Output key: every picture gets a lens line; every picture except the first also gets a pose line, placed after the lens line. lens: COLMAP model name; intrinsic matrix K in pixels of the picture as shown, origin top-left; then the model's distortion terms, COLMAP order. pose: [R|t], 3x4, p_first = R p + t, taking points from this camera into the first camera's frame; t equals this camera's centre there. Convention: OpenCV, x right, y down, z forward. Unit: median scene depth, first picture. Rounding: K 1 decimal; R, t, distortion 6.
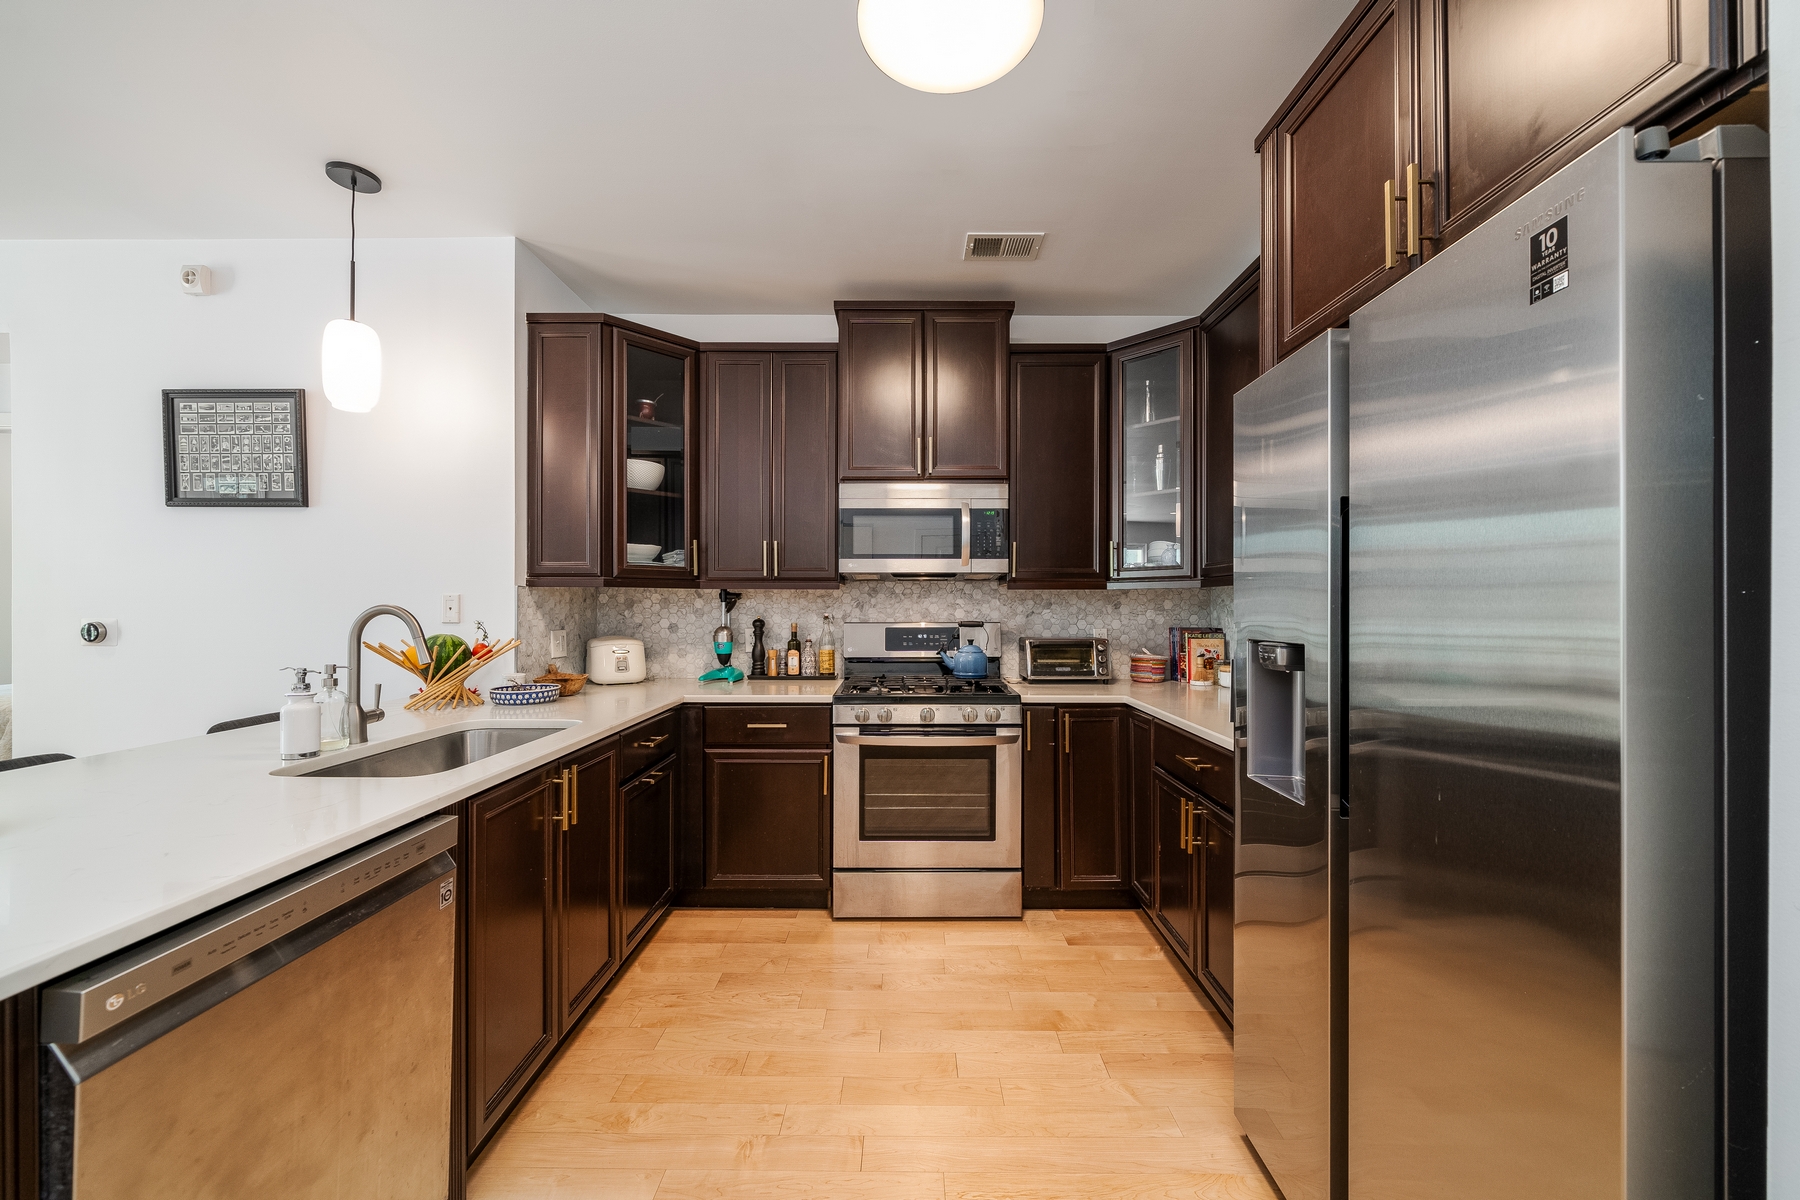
lens RADIAL K [[675.9, 0, 902.0], [0, 675.9, 606.5], [0, 0, 1]] dist [-0.001811, -0.000262]
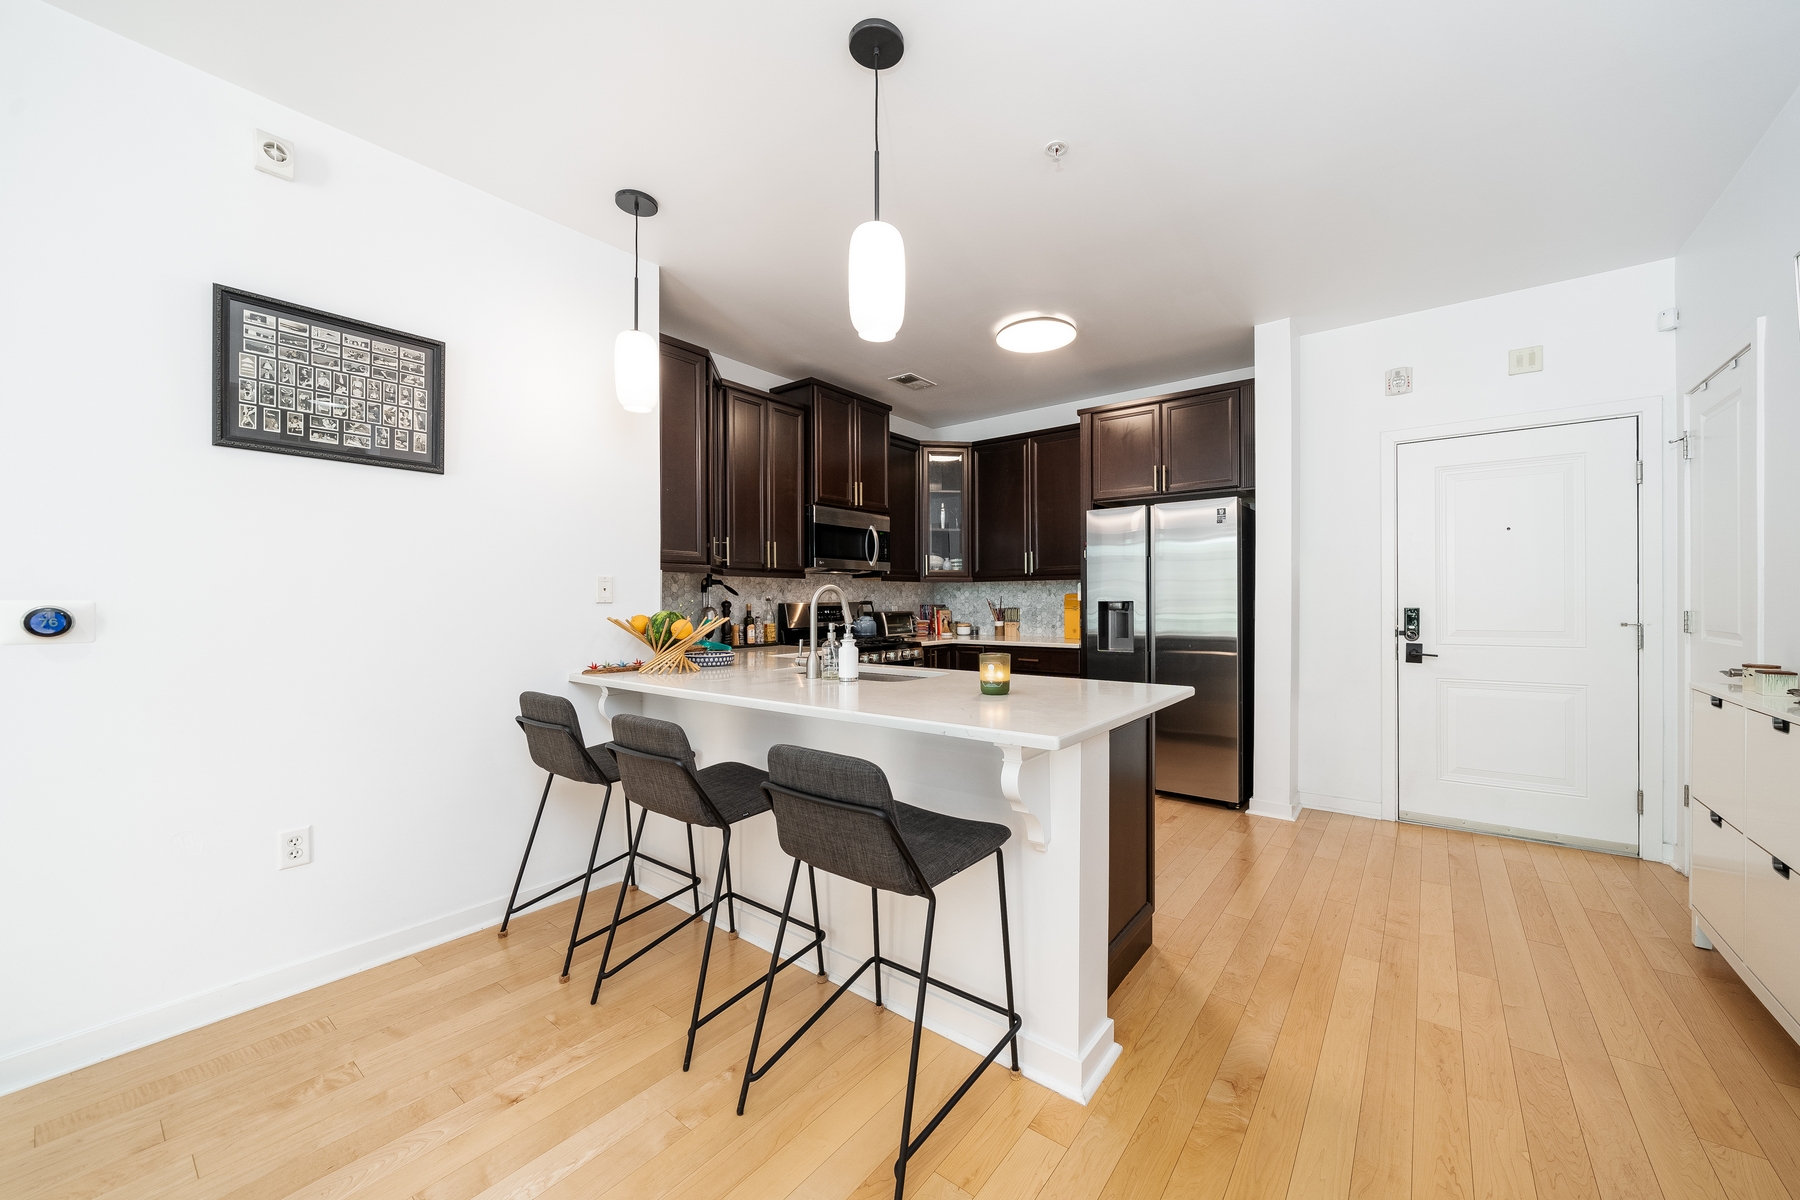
lens RADIAL K [[675.9, 0, 934.5], [0, 675.9, 602.5], [0, 0, 1]] dist [-0.001811, -0.000262]
pose [[0.593143, -0.006221, 0.805073, -1.197310], [0.004295, 0.999980, 0.004562, 0.021718], [-0.805086, 0.000751, 0.593158, -0.056959]]
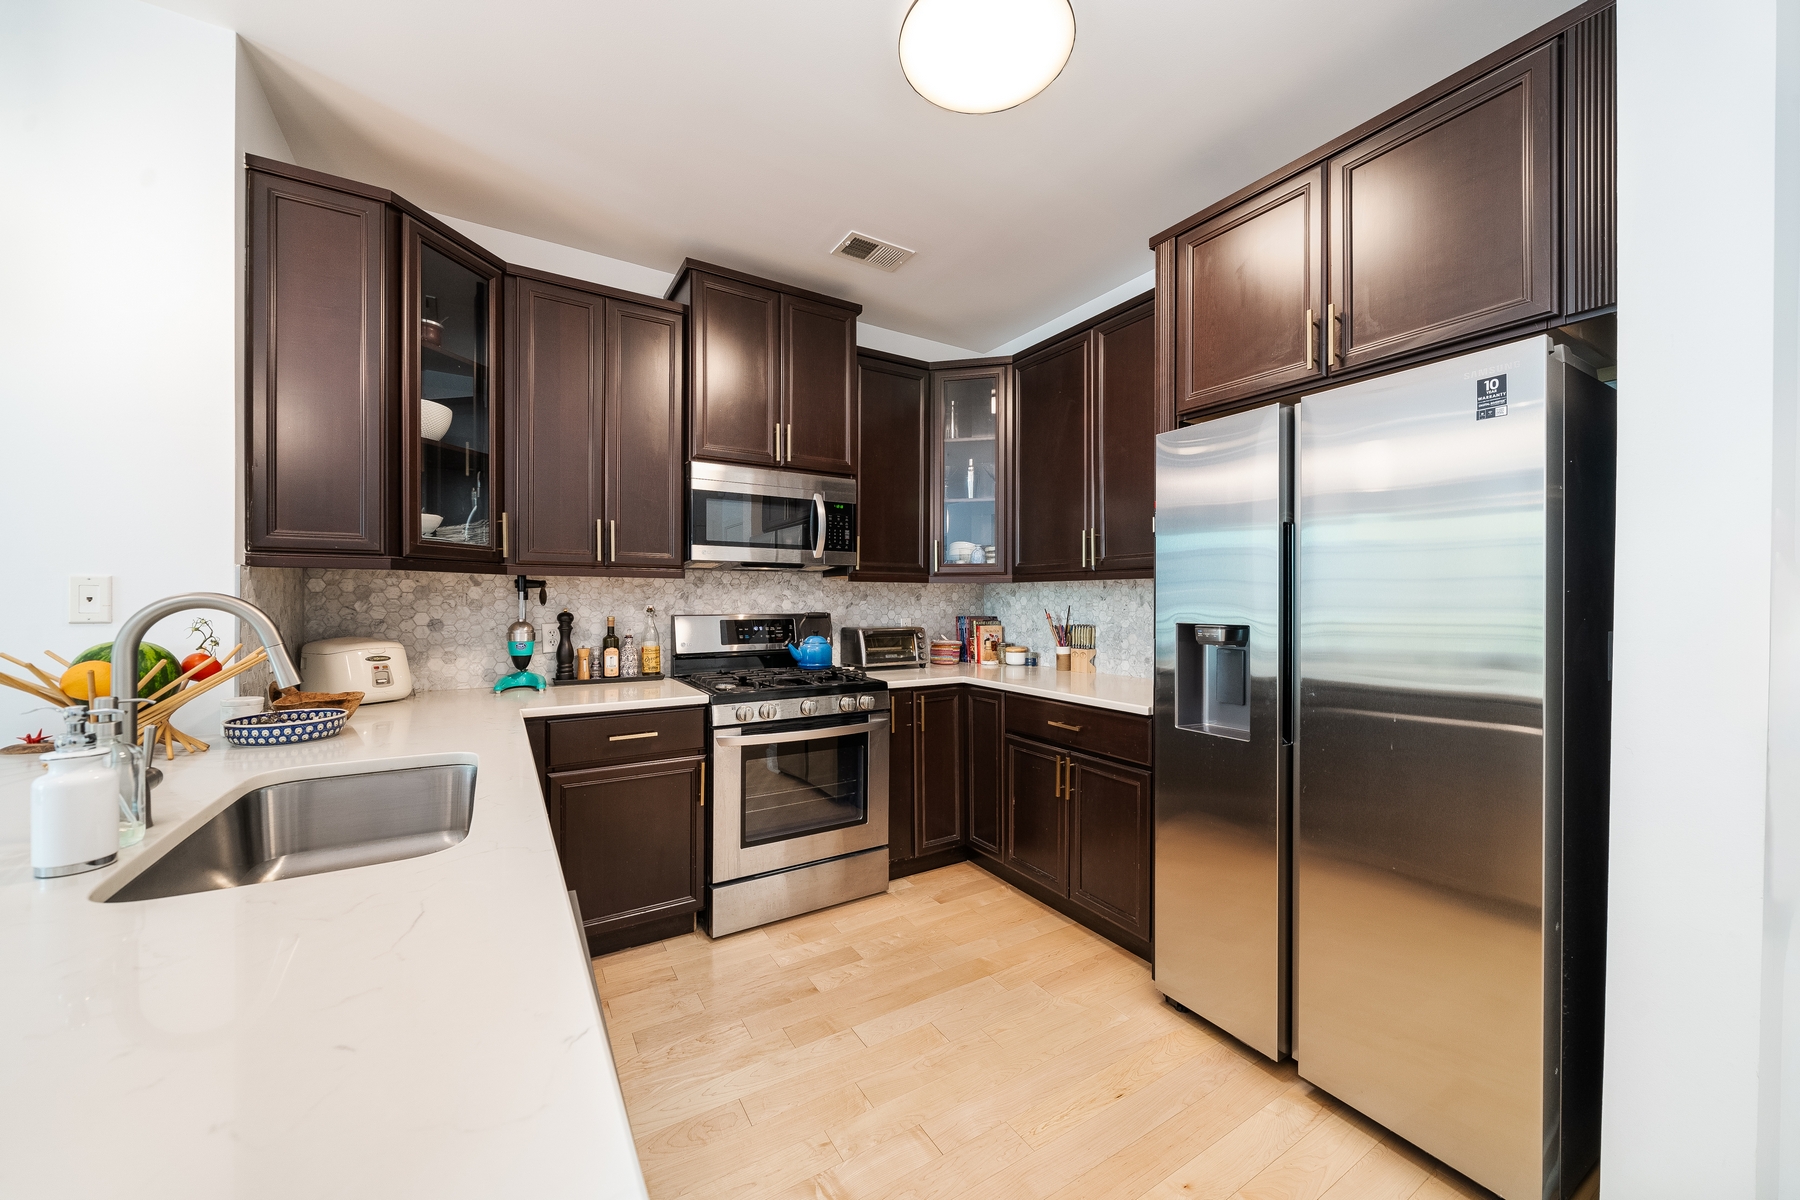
lens RADIAL K [[675.9, 0, 894.5], [0, 675.9, 602.7], [0, 0, 1]] dist [-0.001811, -0.000262]
pose [[0.849179, -0.001630, 0.528102, -0.372796], [-0.001190, 0.999987, 0.005000, 0.002721], [-0.528103, -0.004875, 0.849166, 0.098946]]
